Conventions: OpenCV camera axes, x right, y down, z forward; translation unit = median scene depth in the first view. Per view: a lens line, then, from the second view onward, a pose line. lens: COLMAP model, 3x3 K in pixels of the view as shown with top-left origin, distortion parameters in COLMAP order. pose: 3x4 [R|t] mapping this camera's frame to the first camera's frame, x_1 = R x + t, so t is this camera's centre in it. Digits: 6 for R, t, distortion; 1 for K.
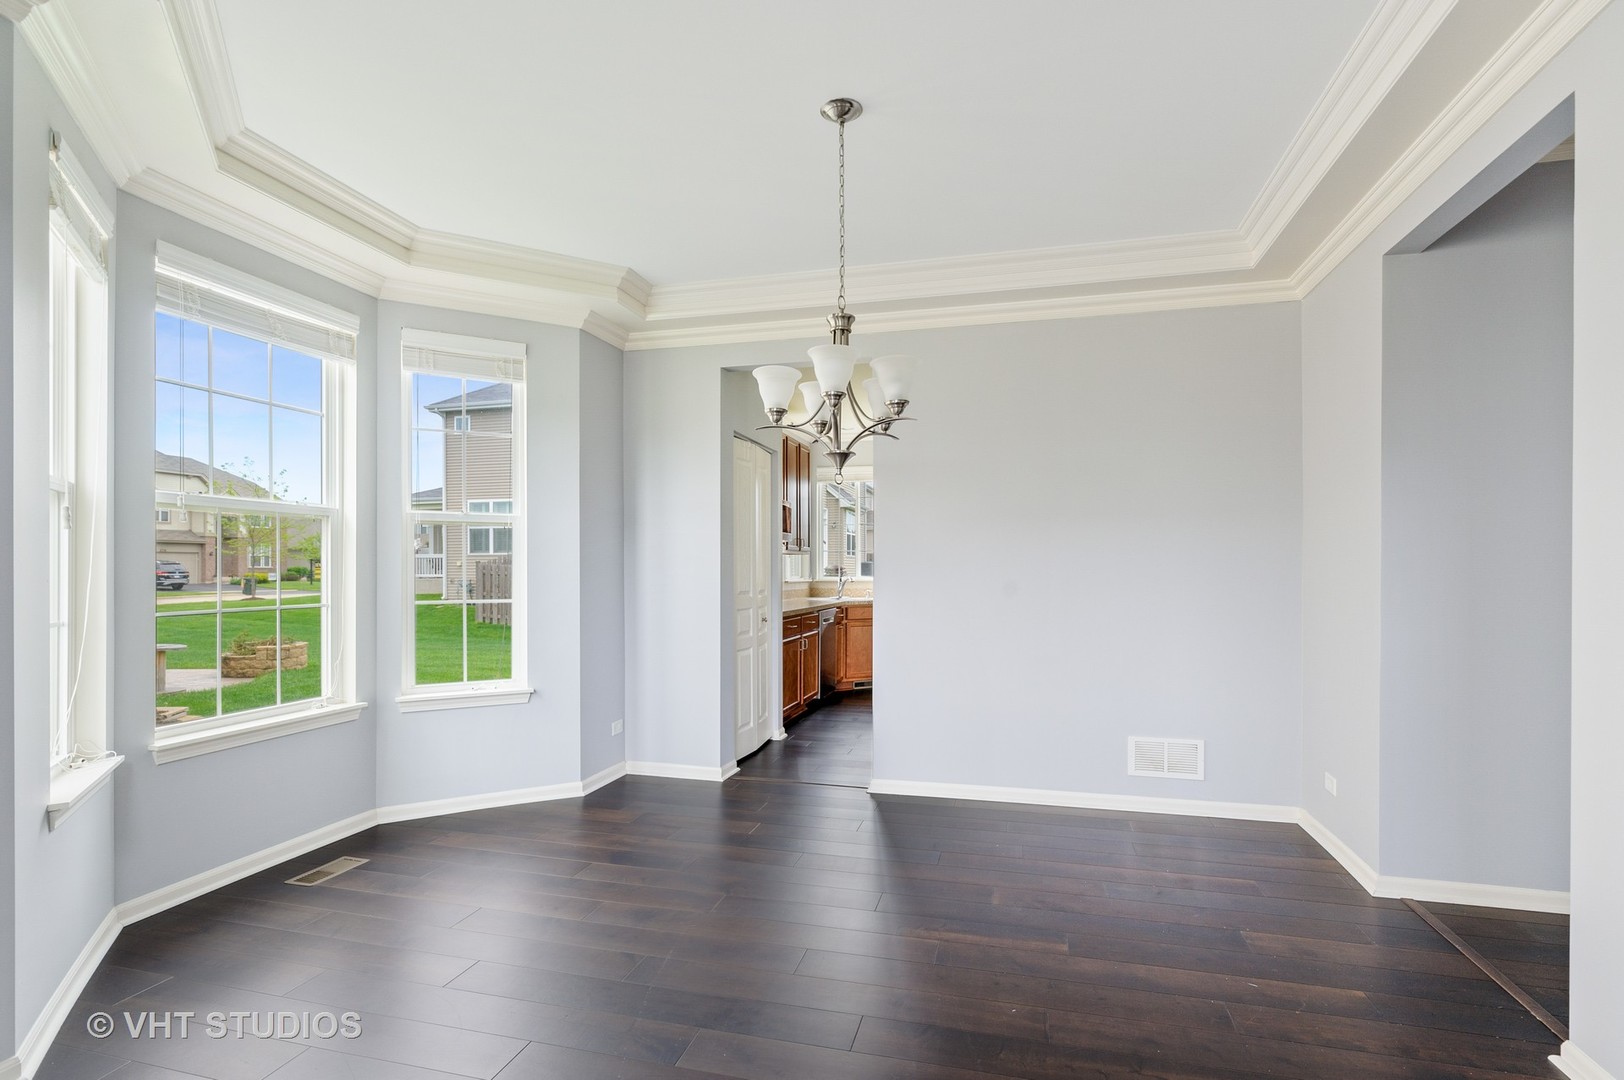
lens RADIAL K [[800.2, 0, 814.3], [0, 800.2, 557.1], [0, 0, 1]] dist [0.017786, 0.000301]
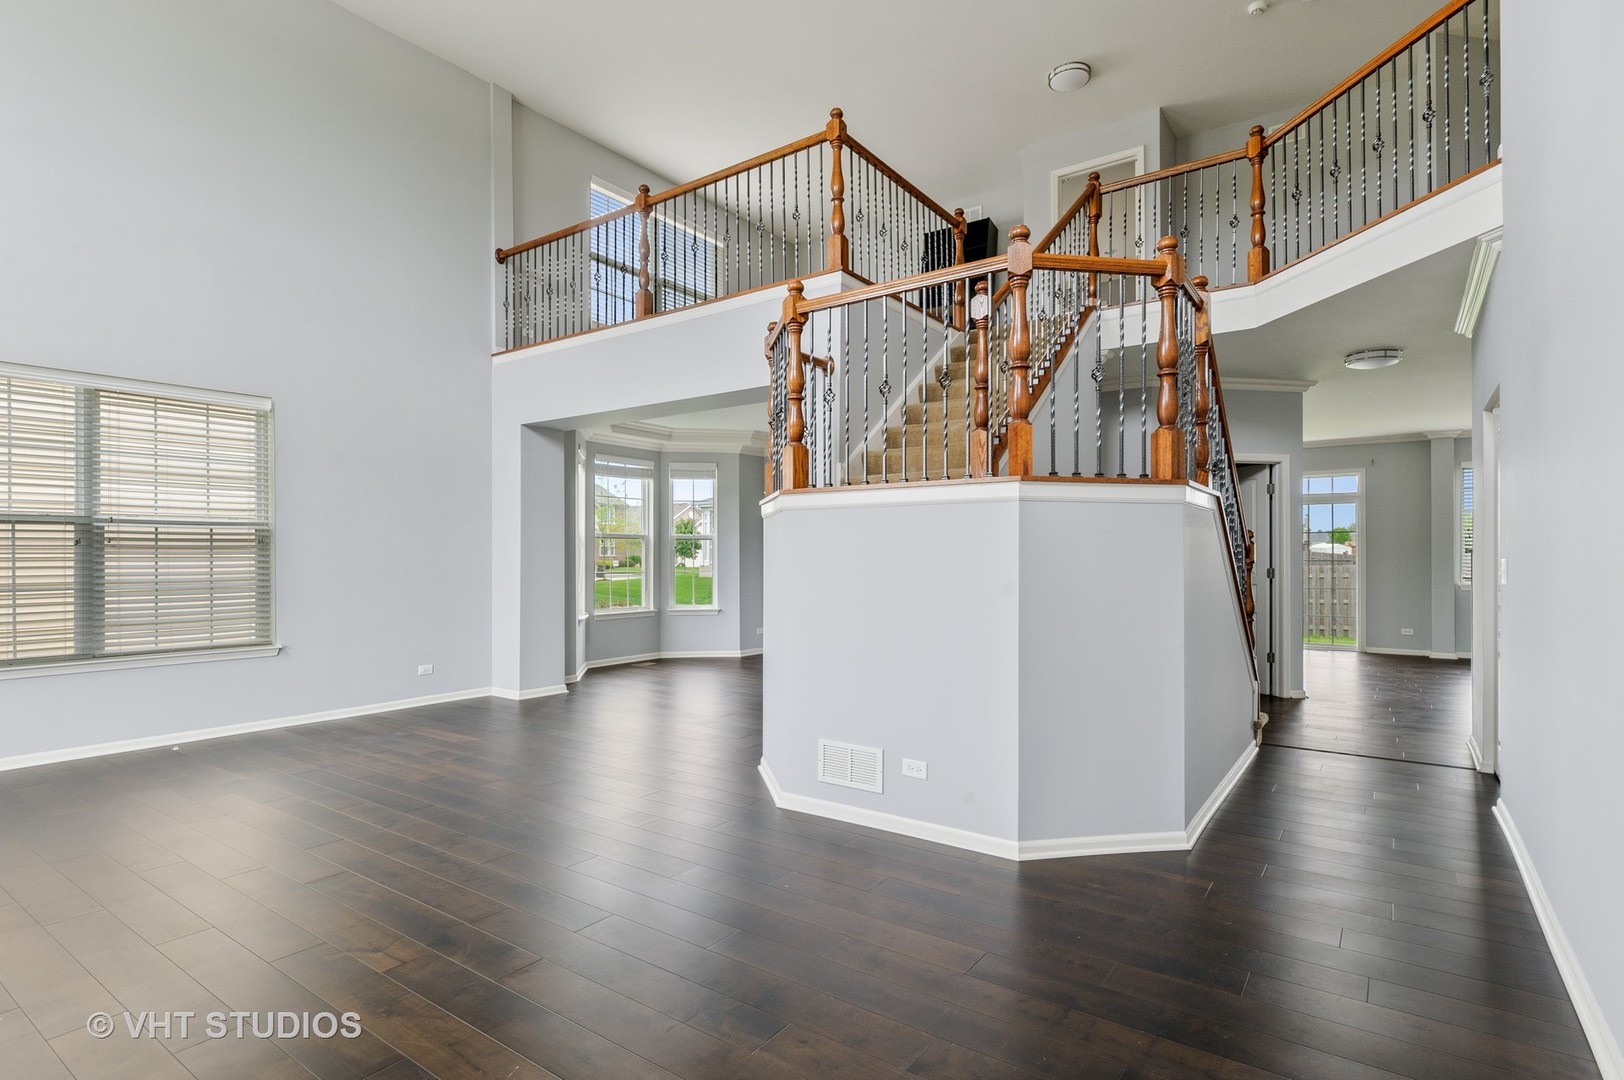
lens RADIAL K [[800.2, 0, 809.4], [0, 800.2, 543.4], [0, 0, 1]] dist [0.017786, 0.000301]
pose [[0.938734, -0.003196, -0.344628, 0.769046], [0.001860, 0.999989, -0.004207, -0.018365], [0.344638, 0.003308, 0.938730, -1.211264]]
